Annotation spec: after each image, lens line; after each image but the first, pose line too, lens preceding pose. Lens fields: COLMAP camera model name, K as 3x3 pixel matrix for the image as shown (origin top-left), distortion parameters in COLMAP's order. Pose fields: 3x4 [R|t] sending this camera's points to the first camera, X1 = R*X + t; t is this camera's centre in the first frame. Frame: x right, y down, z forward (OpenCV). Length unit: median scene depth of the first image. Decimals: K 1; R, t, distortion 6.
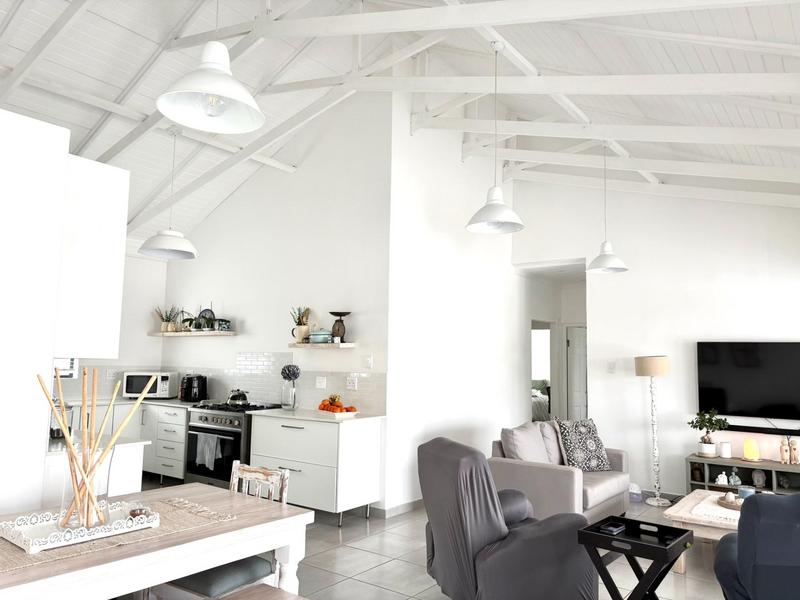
lens RADIAL K [[606.2, 0, 398.0], [0, 606.2, 302.7], [0, 0, 1]] dist [0.058366, -0.064087]
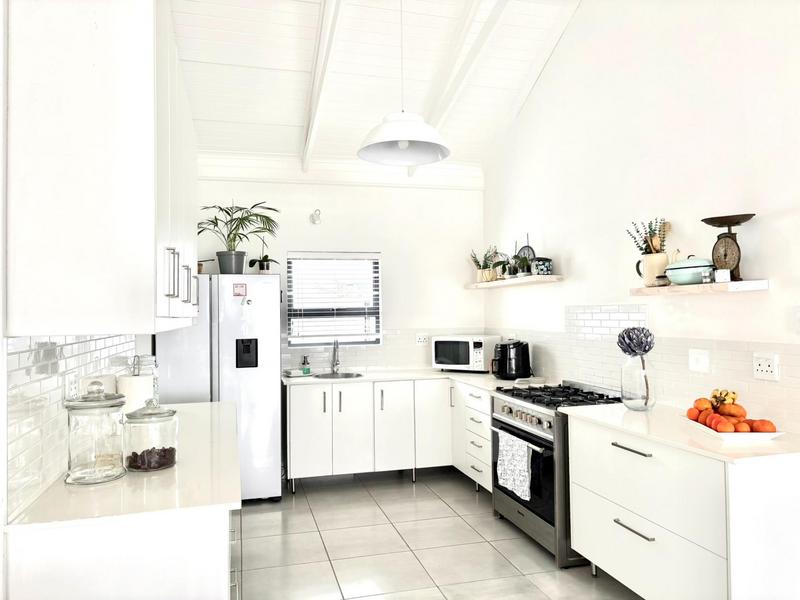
lens RADIAL K [[606.2, 0, 398.0], [0, 606.2, 302.7], [0, 0, 1]] dist [0.058366, -0.064087]
pose [[0.784112, -0.039470, -0.619363, -0.002993], [0.087524, 0.995034, 0.047394, 0.036862], [0.614417, -0.091371, 0.783673, 0.457212]]
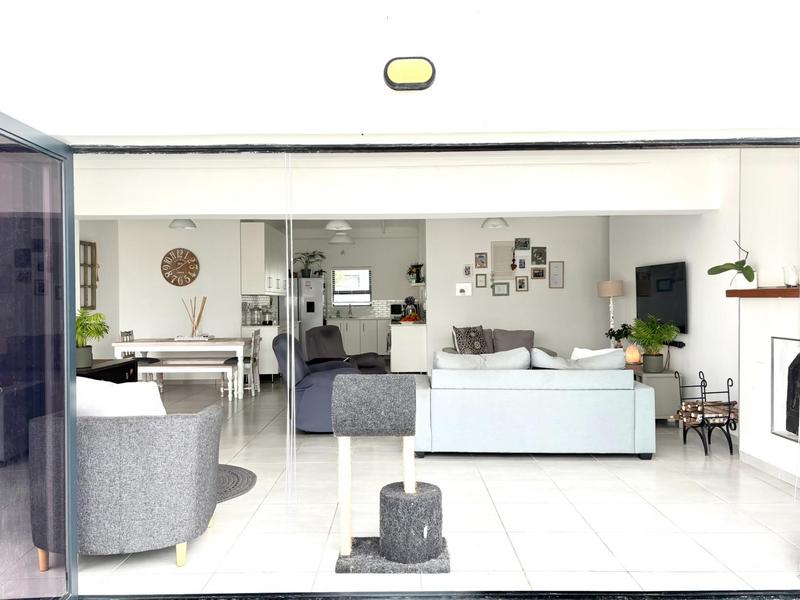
lens RADIAL K [[606.2, 0, 398.0], [0, 606.2, 302.7], [0, 0, 1]] dist [0.058366, -0.064087]
pose [[0.597403, -0.015970, -0.801782, 1.243099], [0.093373, 0.994387, 0.049766, 0.030124], [0.796487, -0.104595, 0.595541, -0.071252]]
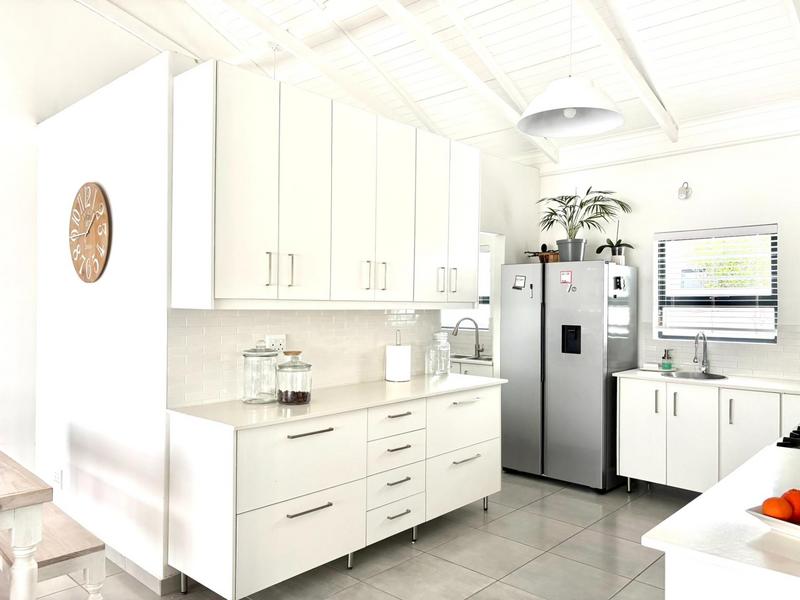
lens RADIAL K [[606.2, 0, 398.0], [0, 606.2, 302.7], [0, 0, 1]] dist [0.058366, -0.064087]
pose [[-0.107158, -0.018400, -0.994072, 0.174613], [0.086053, 0.995905, -0.027710, 0.077182], [0.990511, -0.088512, -0.105135, 0.815419]]
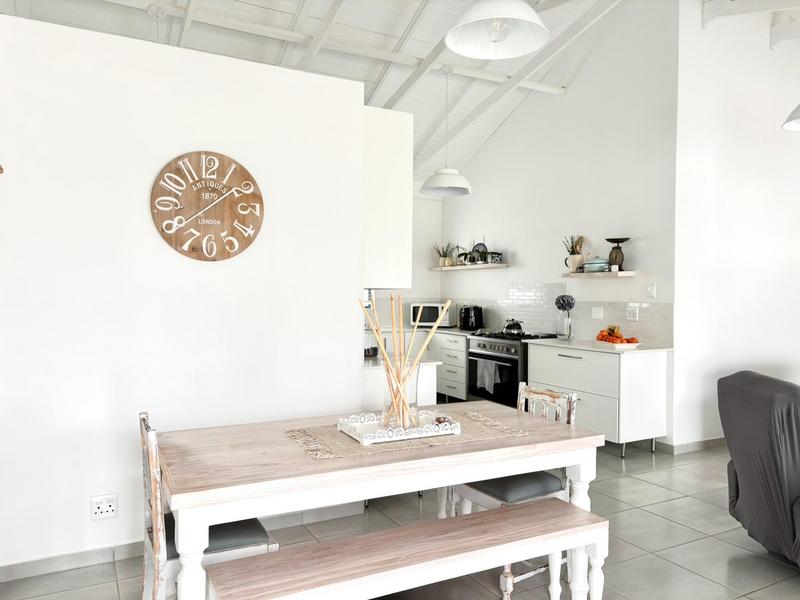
lens RADIAL K [[606.2, 0, 398.0], [0, 606.2, 302.7], [0, 0, 1]] dist [0.058366, -0.064087]
pose [[0.909711, -0.005589, -0.415204, -0.012883], [0.050156, 0.994067, 0.096511, 0.005972], [0.412202, -0.108622, 0.904594, -0.008641]]
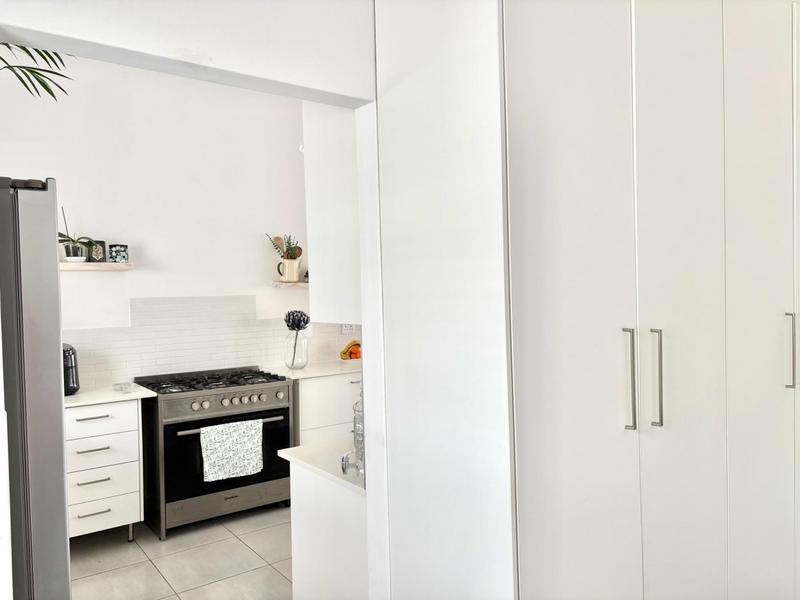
lens RADIAL K [[606.2, 0, 398.0], [0, 606.2, 302.7], [0, 0, 1]] dist [0.058366, -0.064087]
pose [[0.284010, -0.045874, 0.957723, -0.909048], [-0.061827, 0.995900, 0.066037, 0.034258], [-0.956826, -0.077968, 0.280009, 0.686418]]
